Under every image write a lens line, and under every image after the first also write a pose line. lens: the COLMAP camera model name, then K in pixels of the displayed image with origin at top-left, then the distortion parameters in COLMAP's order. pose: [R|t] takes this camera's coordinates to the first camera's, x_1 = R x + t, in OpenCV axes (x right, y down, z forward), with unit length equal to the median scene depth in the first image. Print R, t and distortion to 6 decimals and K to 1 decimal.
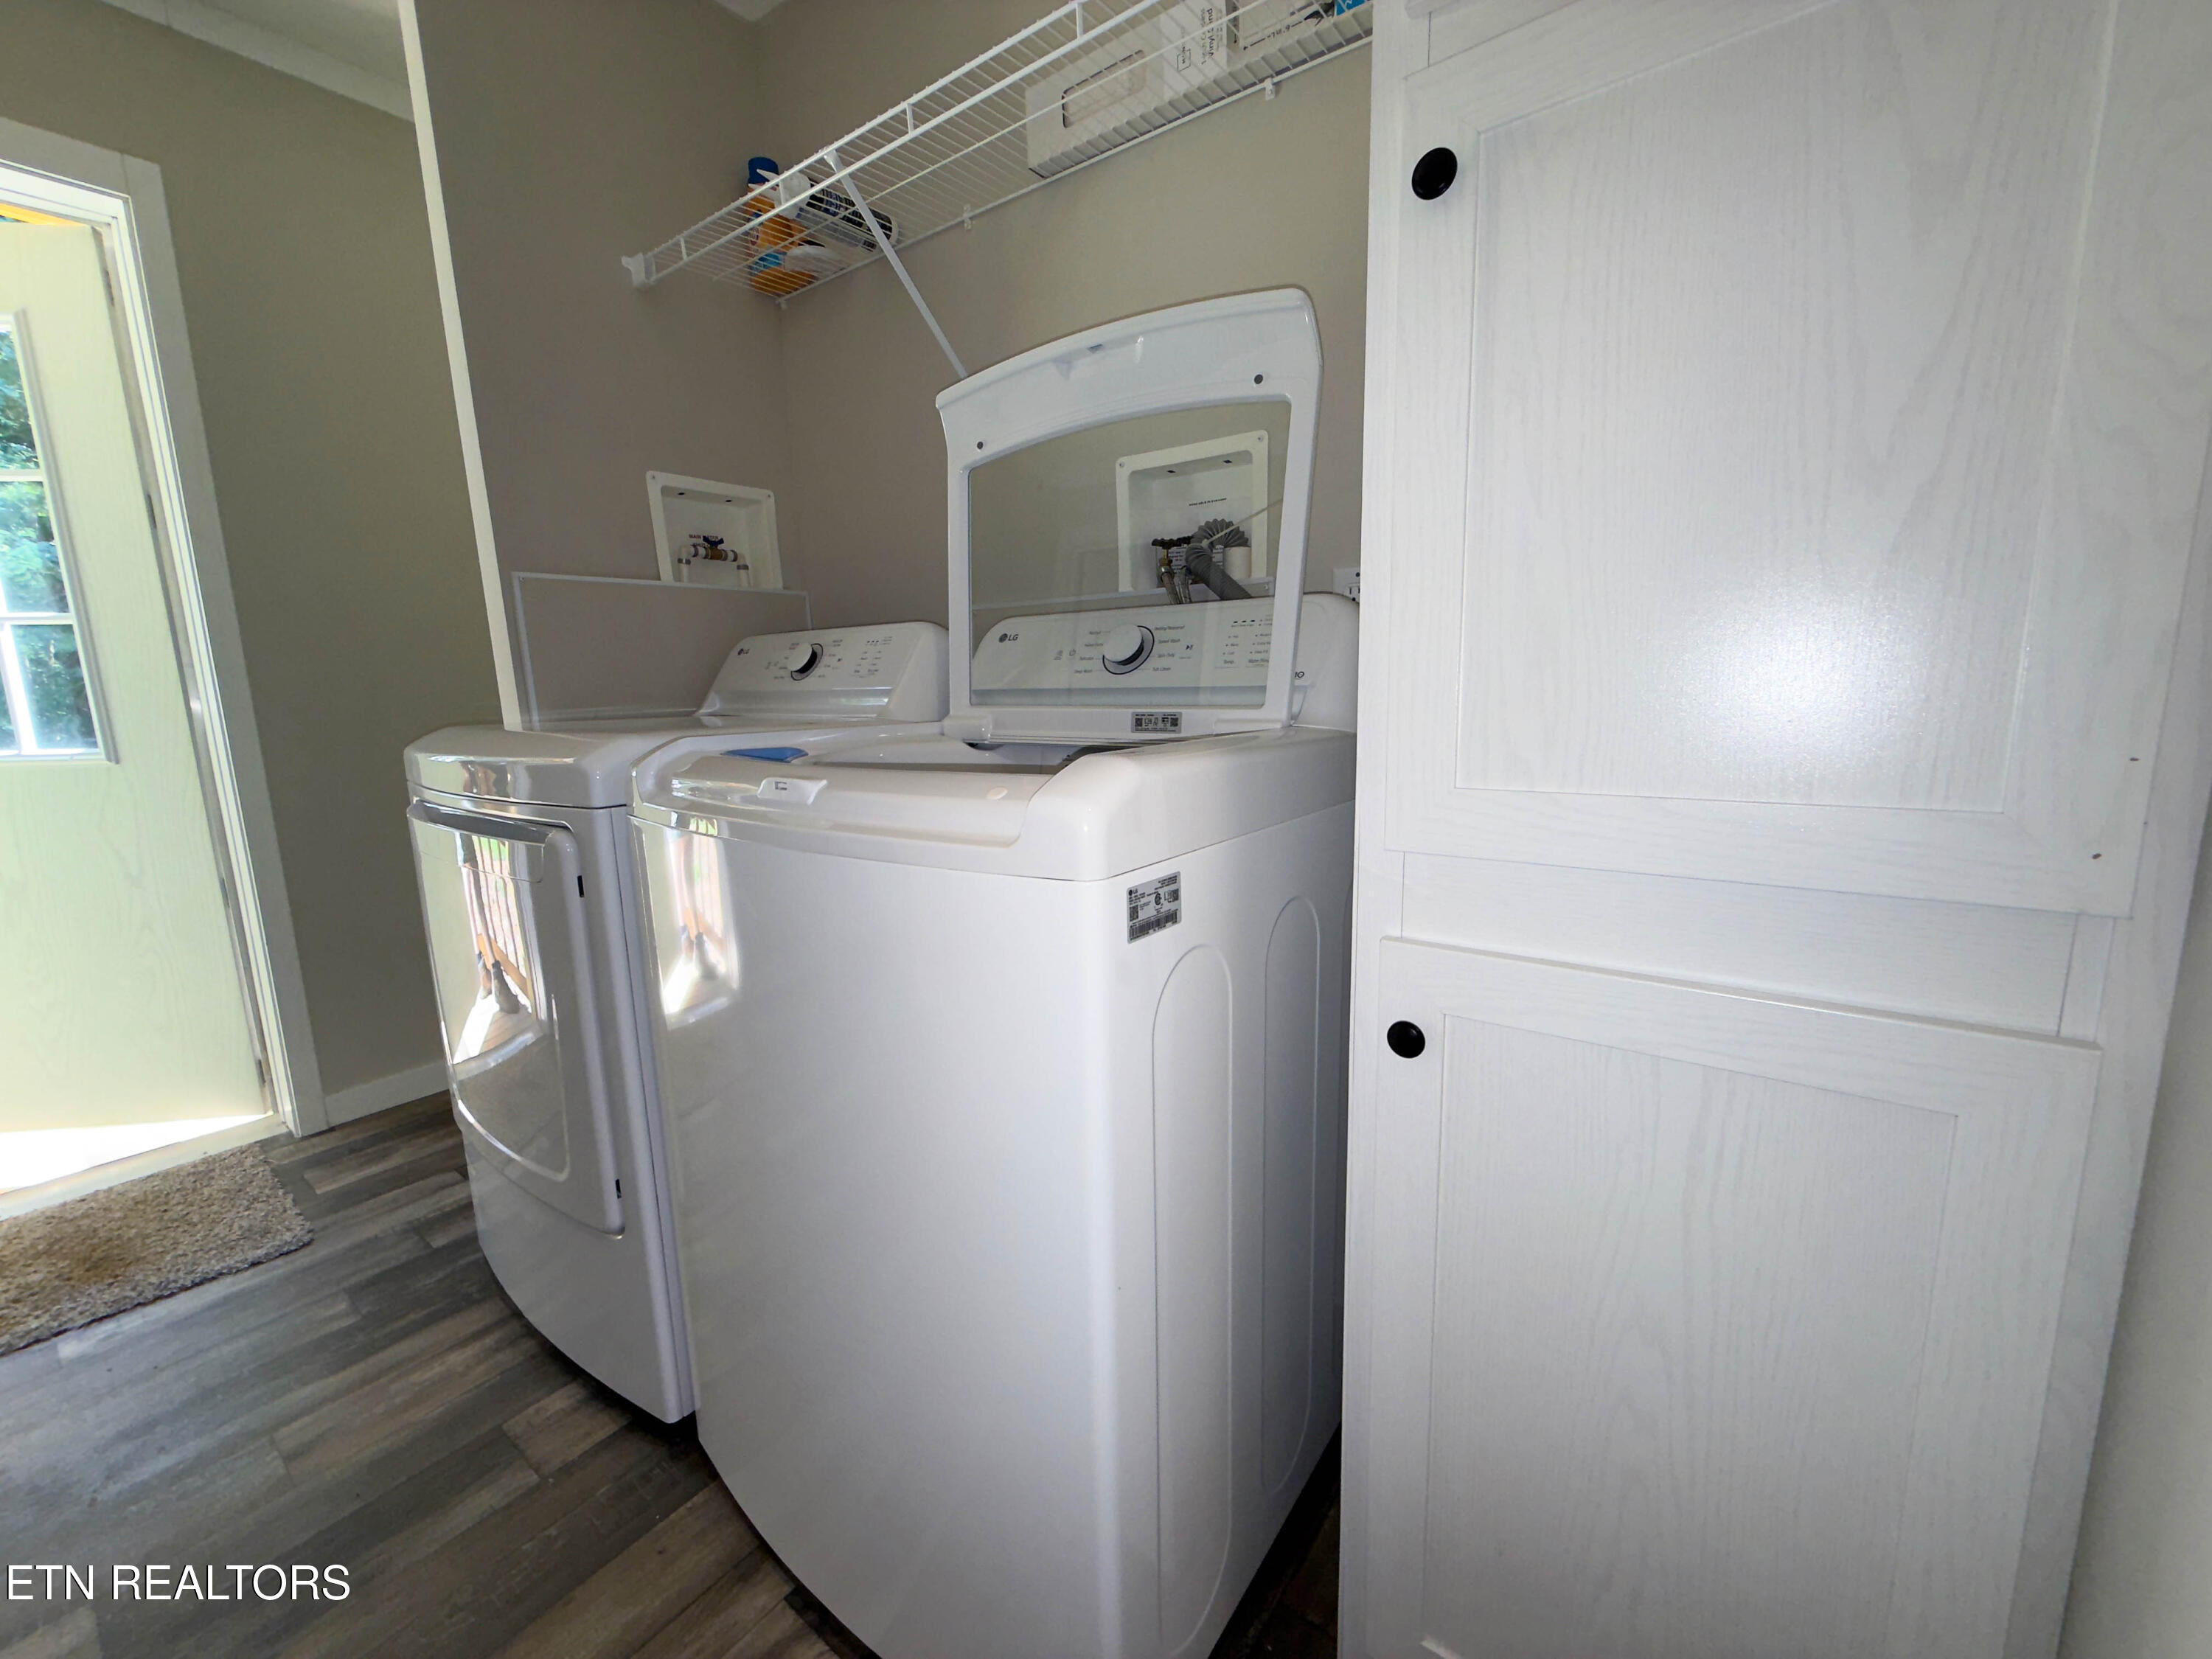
lens RADIAL K [[880.1, 0, 1106.0], [0, 880.1, 829.5], [0, 0, 1]] dist [0.000382, 0.000074]
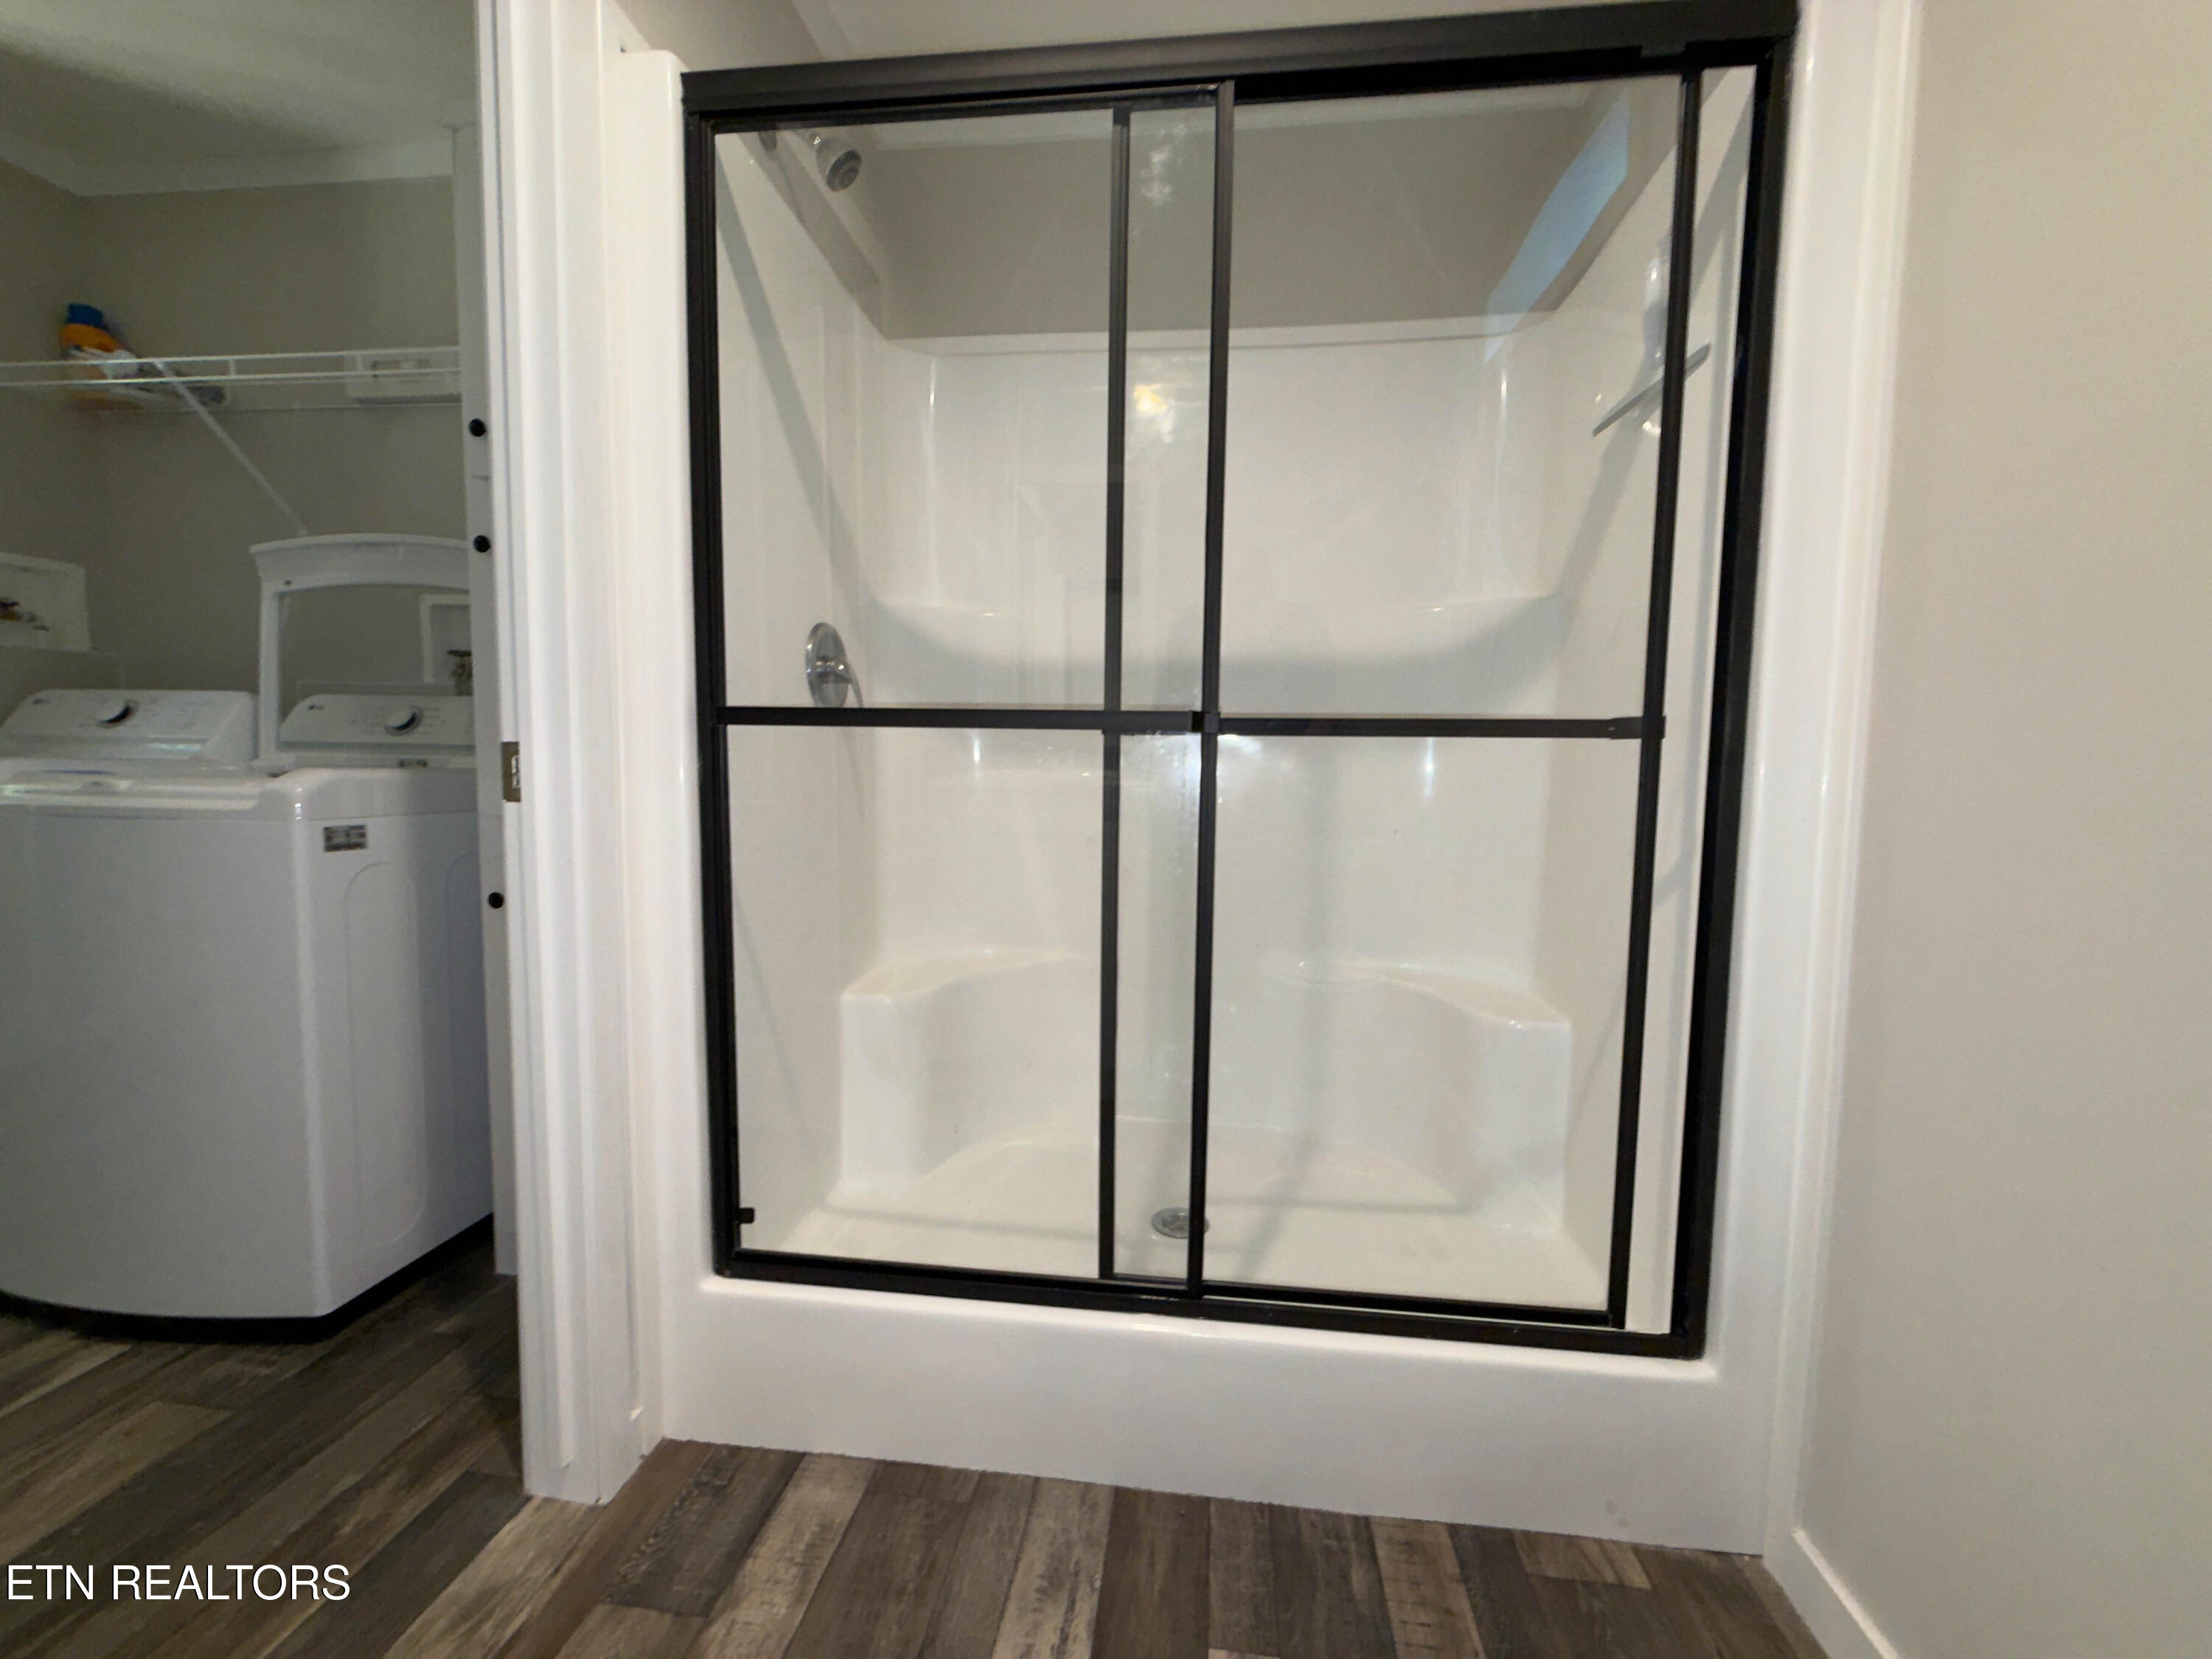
lens RADIAL K [[880.1, 0, 1106.0], [0, 880.1, 829.5], [0, 0, 1]] dist [0.000382, 0.000074]
pose [[0.867698, 0.001348, 0.497089, 0.298646], [0.046800, 0.995333, -0.084392, 0.167167], [-0.494883, 0.096490, 0.863586, -0.886298]]
